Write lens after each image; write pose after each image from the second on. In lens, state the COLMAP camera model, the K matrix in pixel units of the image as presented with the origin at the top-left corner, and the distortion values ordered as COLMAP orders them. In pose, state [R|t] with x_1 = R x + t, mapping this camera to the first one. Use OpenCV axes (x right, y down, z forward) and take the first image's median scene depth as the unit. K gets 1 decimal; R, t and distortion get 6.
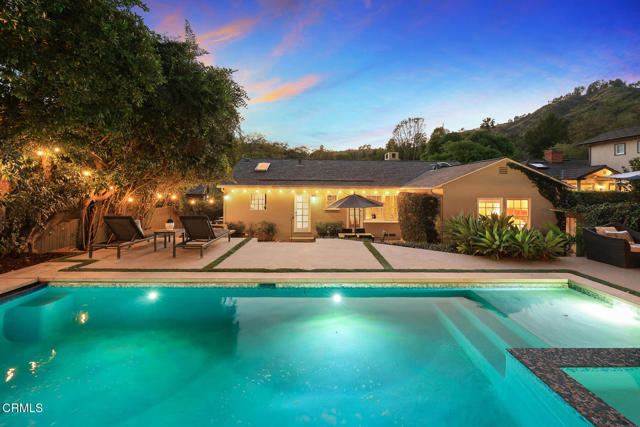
lens RADIAL K [[268.0, 0, 321.3], [0, 268.0, 186.4], [0, 0, 1]] dist [-0.000264, 0.000021]
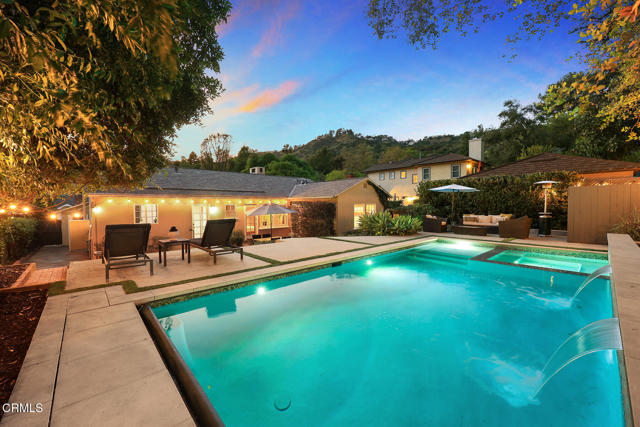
lens RADIAL K [[259.4, 0, 320.0], [0, 259.4, 213.5], [0, 0, 1]] dist [-0.000346, 0.000312]
pose [[0.751229, -0.036478, 0.659033, -0.363311], [0.005949, 0.998805, 0.048504, 0.018658], [-0.660014, -0.032517, 0.750549, 0.030470]]
